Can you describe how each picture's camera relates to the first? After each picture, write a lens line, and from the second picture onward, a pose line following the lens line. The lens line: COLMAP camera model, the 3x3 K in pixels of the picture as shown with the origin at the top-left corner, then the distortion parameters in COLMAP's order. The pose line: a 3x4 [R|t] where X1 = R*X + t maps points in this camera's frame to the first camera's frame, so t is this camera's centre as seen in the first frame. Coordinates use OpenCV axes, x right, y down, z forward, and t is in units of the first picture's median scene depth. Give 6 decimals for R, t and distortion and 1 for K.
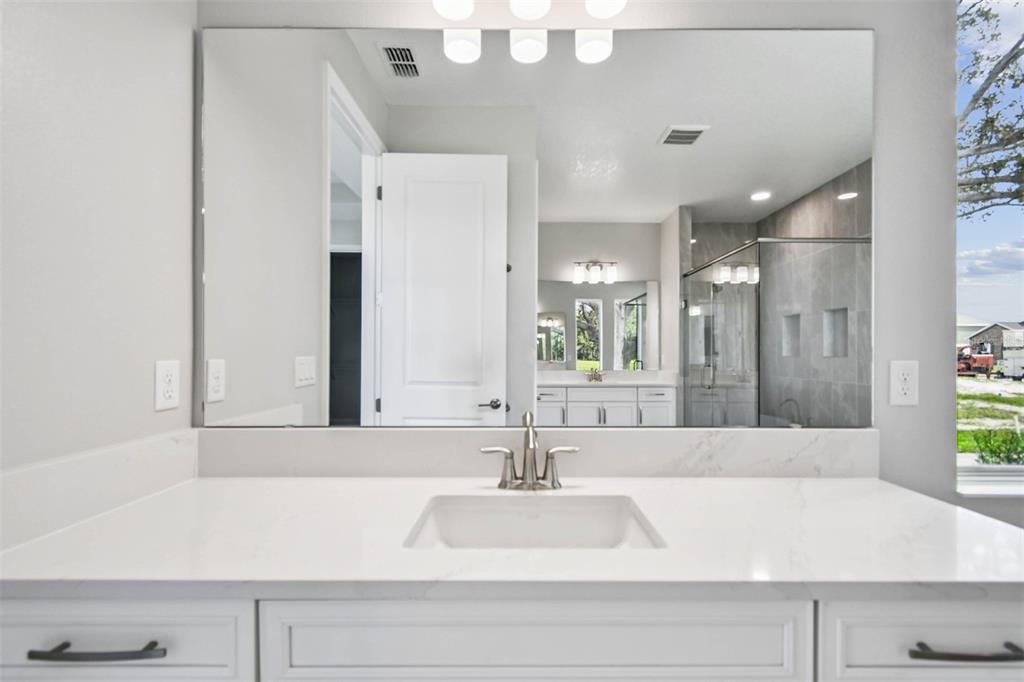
lens RADIAL K [[456.5, 0, 515.2], [0, 456.5, 354.5], [0, 0, 1]] dist [0.001602, -0.000067]
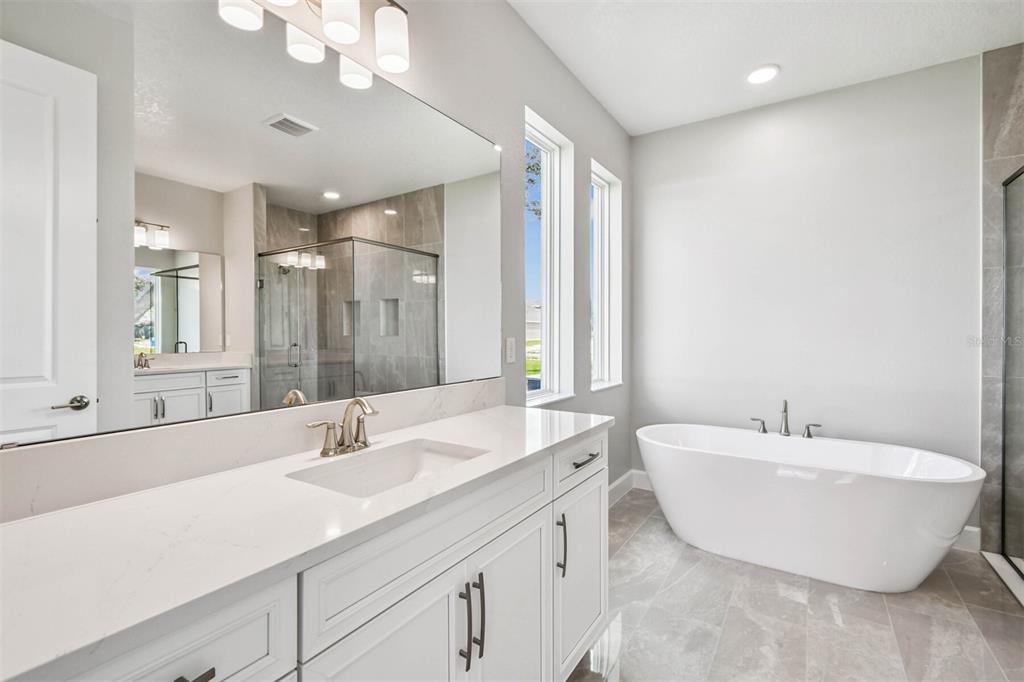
lens RADIAL K [[459.5, 0, 507.5], [0, 459.5, 334.2], [0, 0, 1]] dist [0.000986, -0.000236]
pose [[0.550387, -0.002939, 0.834905, -0.196328], [0.002439, 0.999995, 0.001912, -0.001683], [-0.834906, 0.000984, 0.550391, 0.004300]]
